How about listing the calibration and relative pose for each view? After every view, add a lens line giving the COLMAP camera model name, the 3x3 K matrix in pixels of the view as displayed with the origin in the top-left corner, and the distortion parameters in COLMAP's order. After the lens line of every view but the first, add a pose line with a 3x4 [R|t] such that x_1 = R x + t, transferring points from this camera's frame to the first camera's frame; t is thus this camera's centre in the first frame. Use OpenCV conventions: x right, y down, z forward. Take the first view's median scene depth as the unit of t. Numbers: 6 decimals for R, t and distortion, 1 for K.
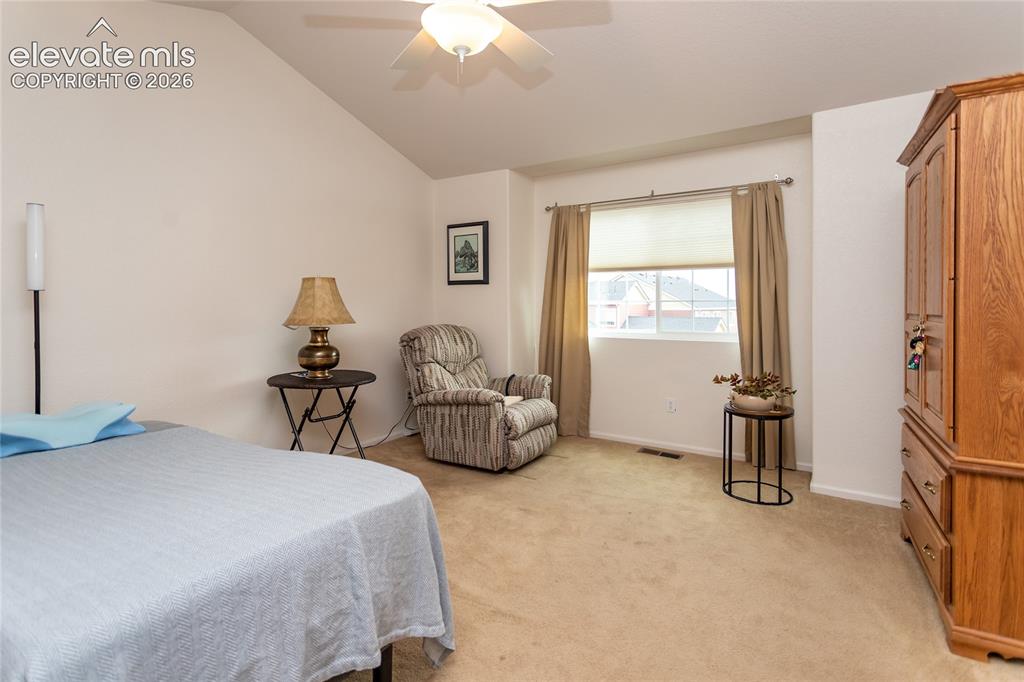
lens RADIAL K [[498.8, 0, 536.3], [0, 498.8, 310.9], [0, 0, 1]] dist [-0.000431, 0.002250]
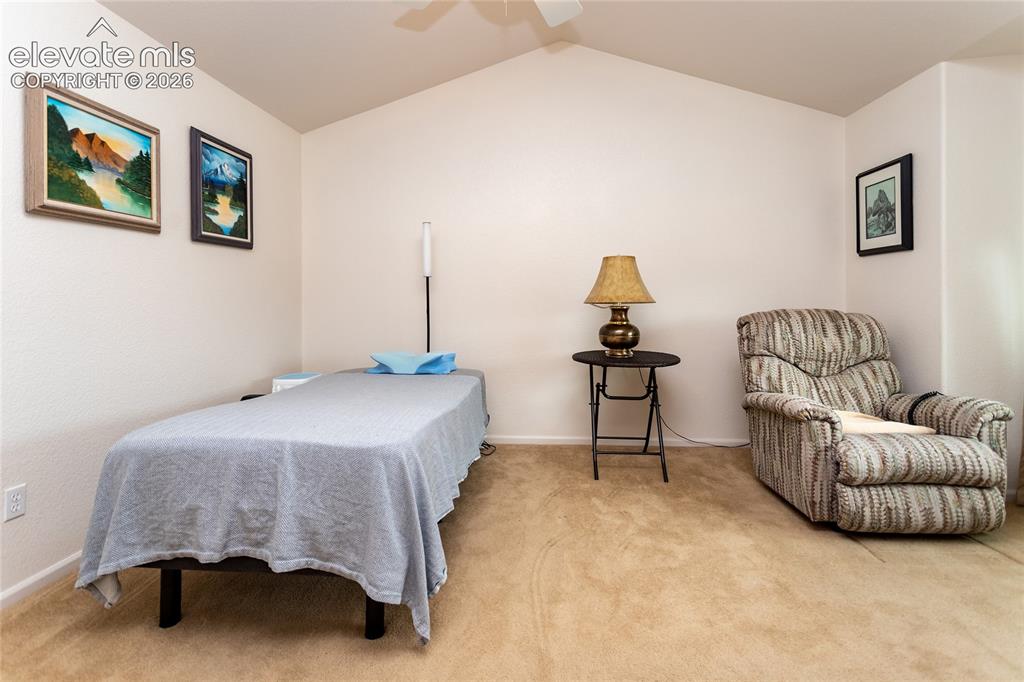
lens RADIAL K [[498.8, 0, 523.0], [0, 498.8, 299.4], [0, 0, 1]] dist [-0.000431, 0.002250]
pose [[0.457932, -0.005156, -0.888972, 0.337029], [-0.005036, 0.999952, -0.008393, 0.026153], [0.888973, 0.008320, 0.457884, 0.329935]]
